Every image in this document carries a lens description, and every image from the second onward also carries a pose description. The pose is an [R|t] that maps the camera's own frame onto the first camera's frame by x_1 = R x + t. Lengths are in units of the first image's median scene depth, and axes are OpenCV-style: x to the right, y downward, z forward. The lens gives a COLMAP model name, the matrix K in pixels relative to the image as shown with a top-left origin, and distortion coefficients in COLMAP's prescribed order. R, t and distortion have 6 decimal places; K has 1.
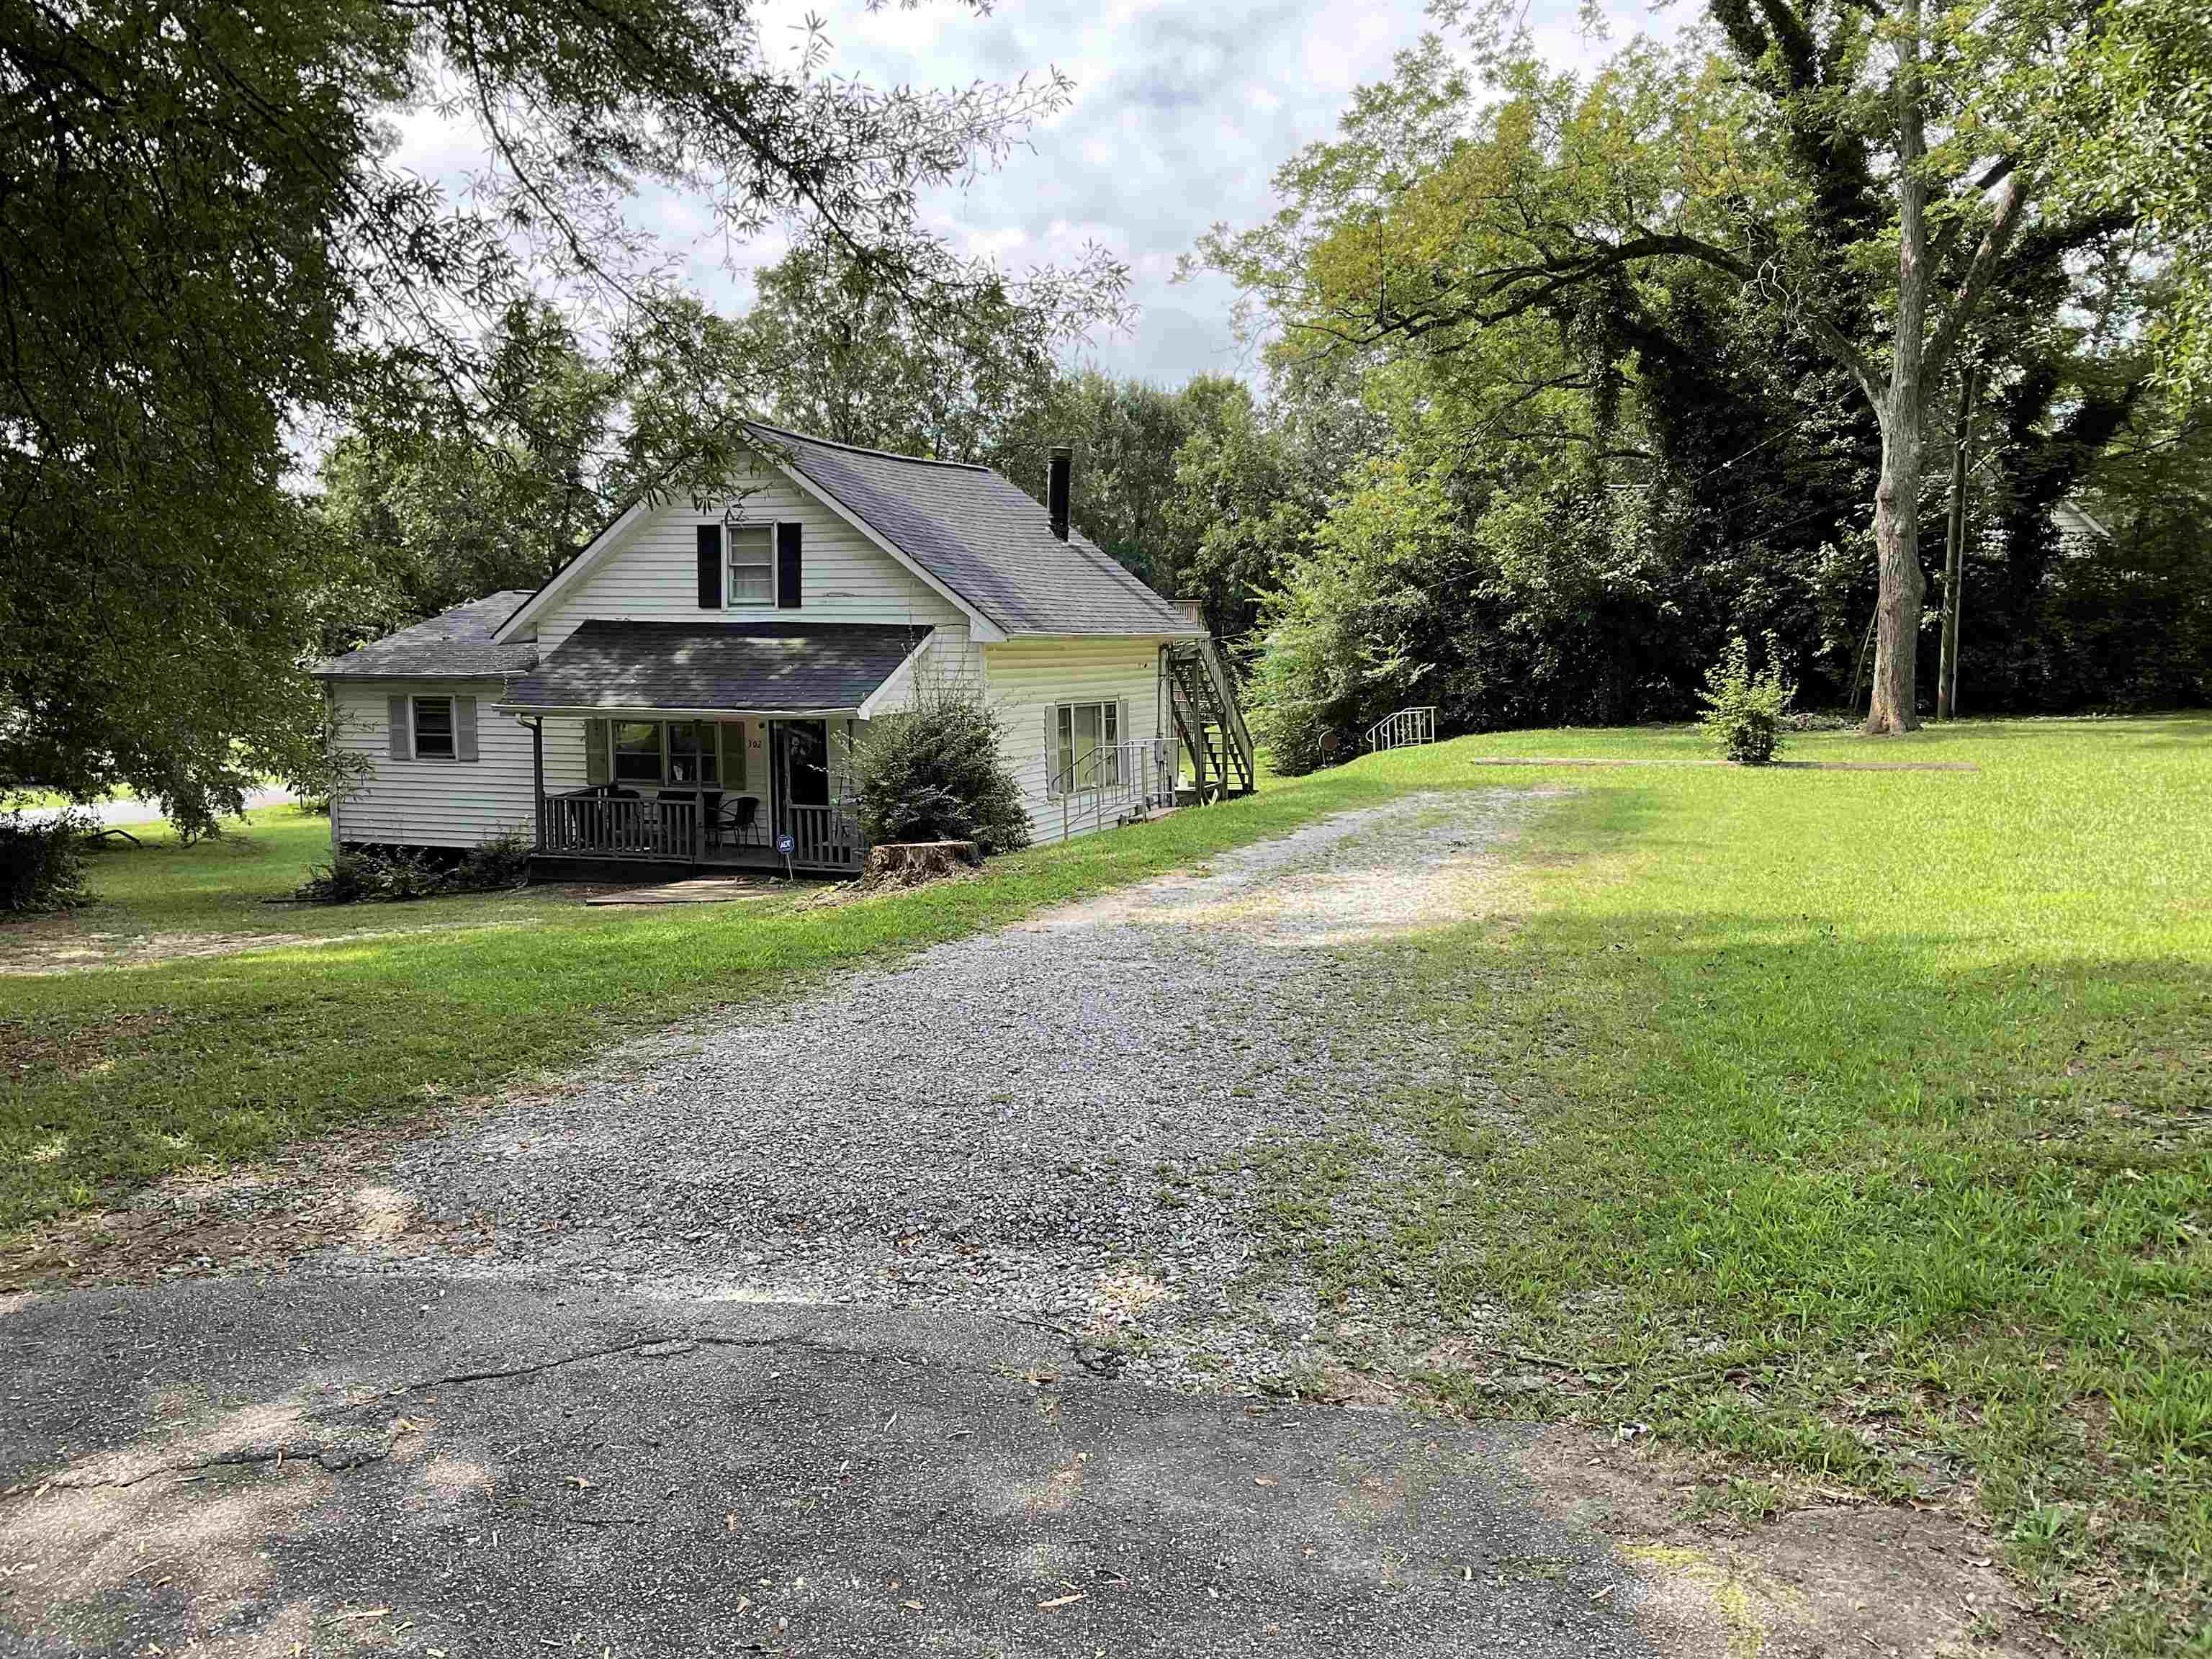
lens RADIAL K [[1845.0, 0, 1106.0], [0, 1845.0, 829.5], [0, 0, 1]] dist [0.123966, -0.244865]
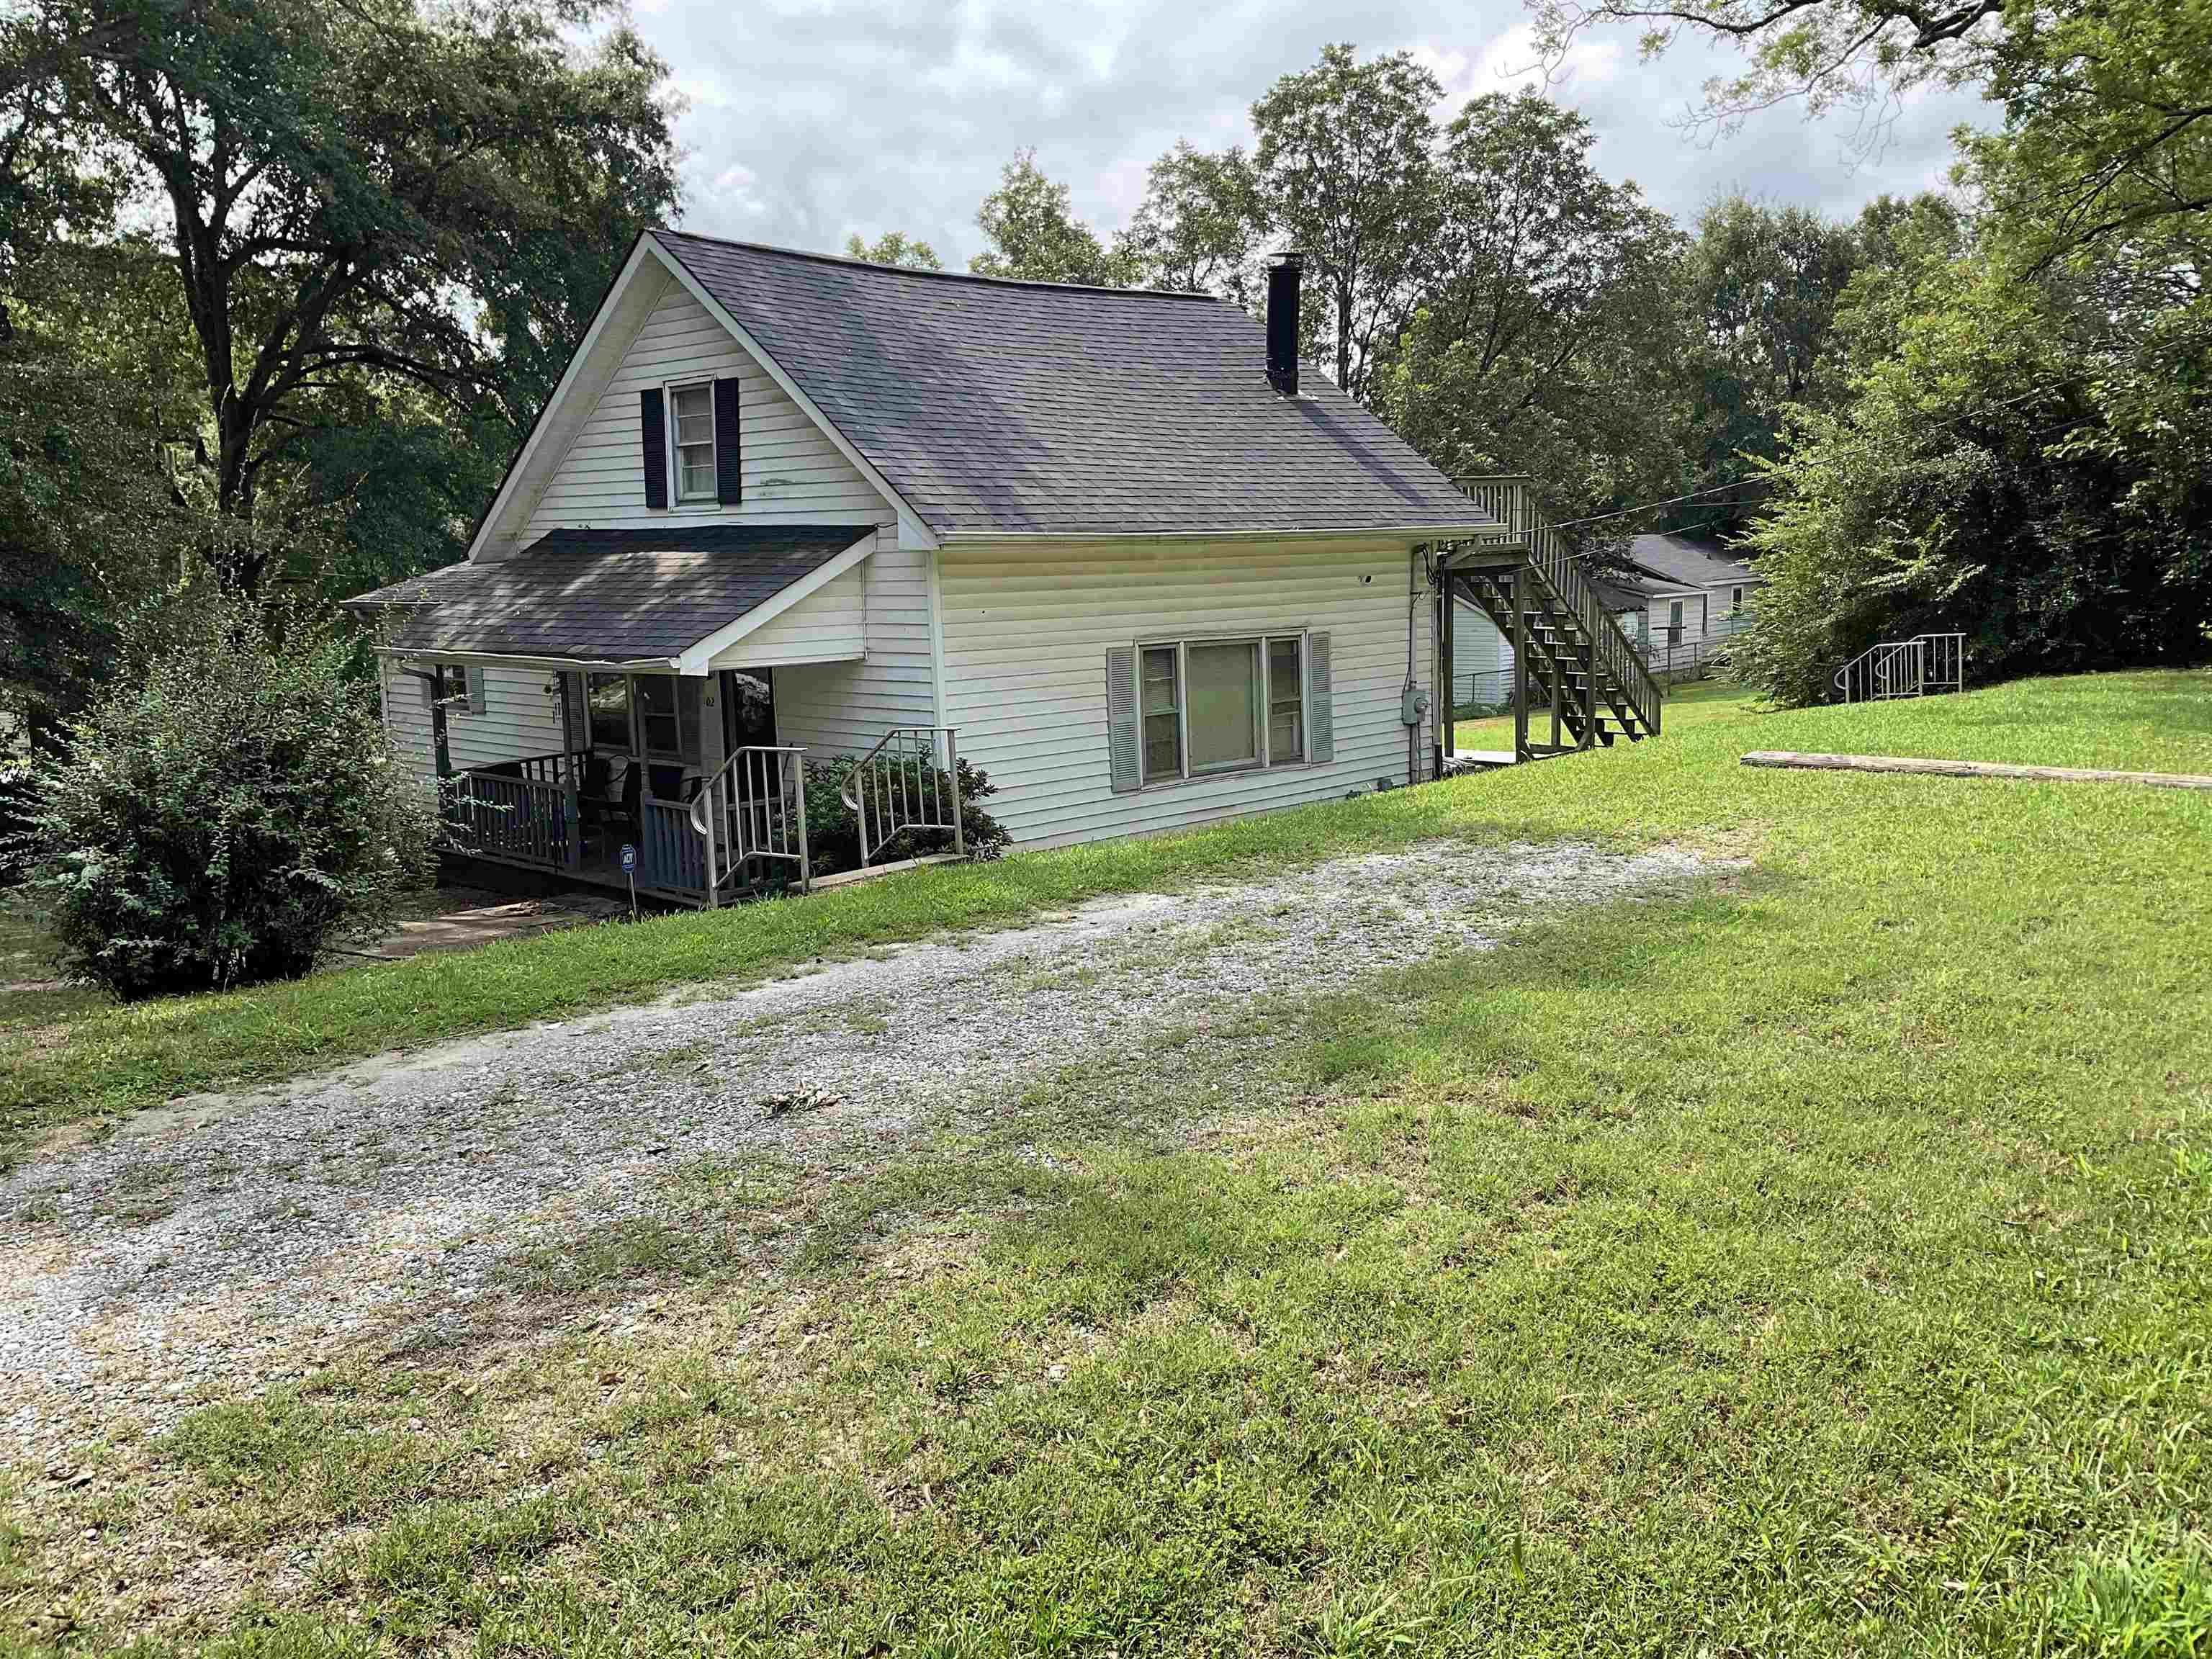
lens RADIAL K [[1845.0, 0, 1106.0], [0, 1845.0, 829.5], [0, 0, 1]] dist [0.123966, -0.244865]
pose [[0.918043, 0.040818, -0.394375, 0.213583], [-0.020697, 0.998264, 0.055142, -0.037328], [0.395941, -0.042460, 0.917294, 0.386275]]
